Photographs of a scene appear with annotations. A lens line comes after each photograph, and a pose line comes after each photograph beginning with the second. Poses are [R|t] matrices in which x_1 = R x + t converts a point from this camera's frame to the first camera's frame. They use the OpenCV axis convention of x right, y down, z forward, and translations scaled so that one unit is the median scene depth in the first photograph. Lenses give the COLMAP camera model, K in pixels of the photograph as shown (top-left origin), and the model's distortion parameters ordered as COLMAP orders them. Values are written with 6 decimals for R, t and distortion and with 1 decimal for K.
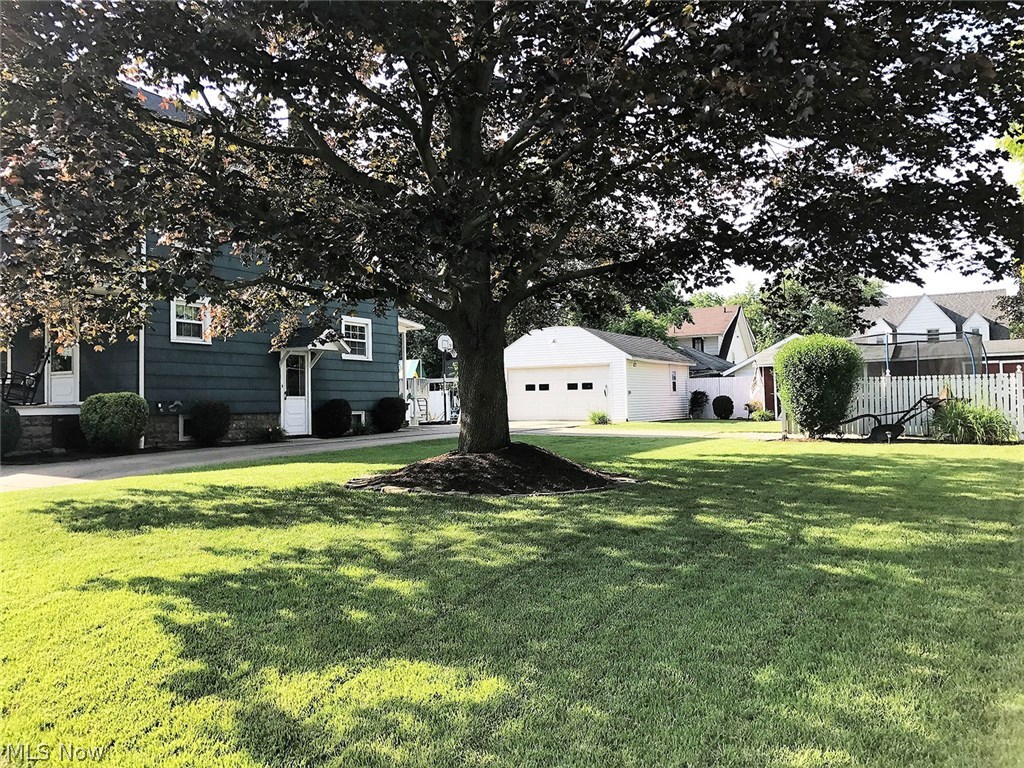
lens RADIAL K [[840.0, 0, 505.2], [0, 840.0, 383.8], [0, 0, 1]] dist [0.021582, -0.040018]
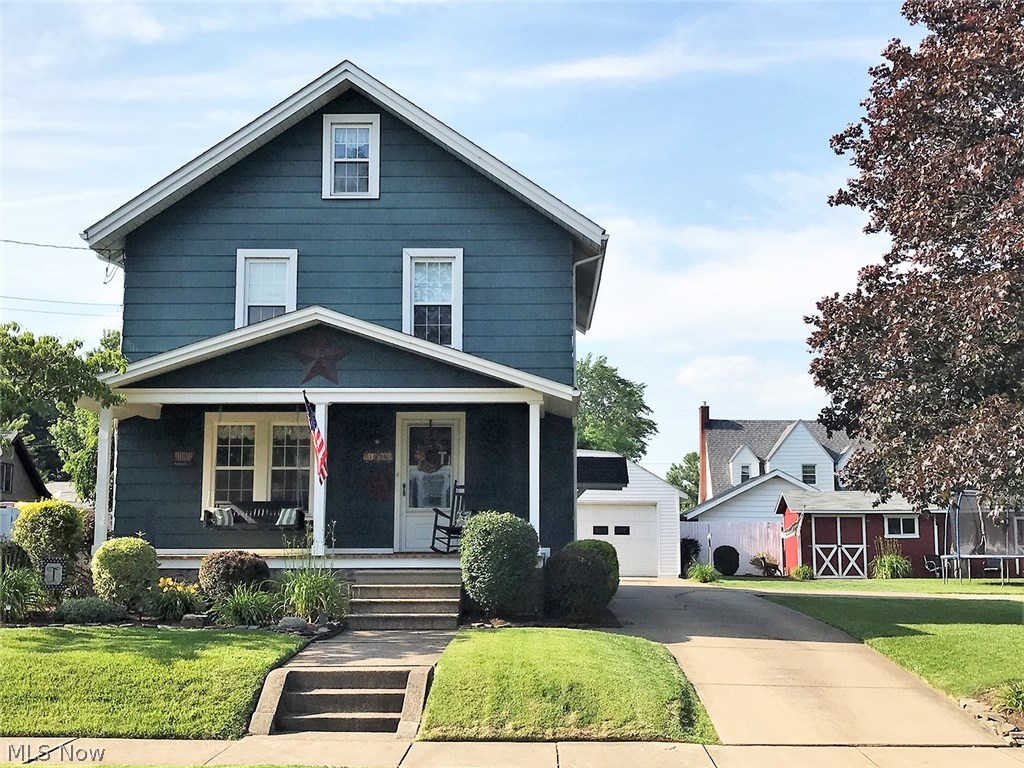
lens RADIAL K [[1376.4, 0, 529.1], [0, 1376.4, 370.4], [0, 0, 1]] dist [0.084925, 0.000000]
pose [[0.881579, 0.080210, 0.465171, -0.568626], [-0.032669, 0.993462, -0.109391, -0.002345], [-0.470904, 0.081240, 0.878436, -0.086094]]
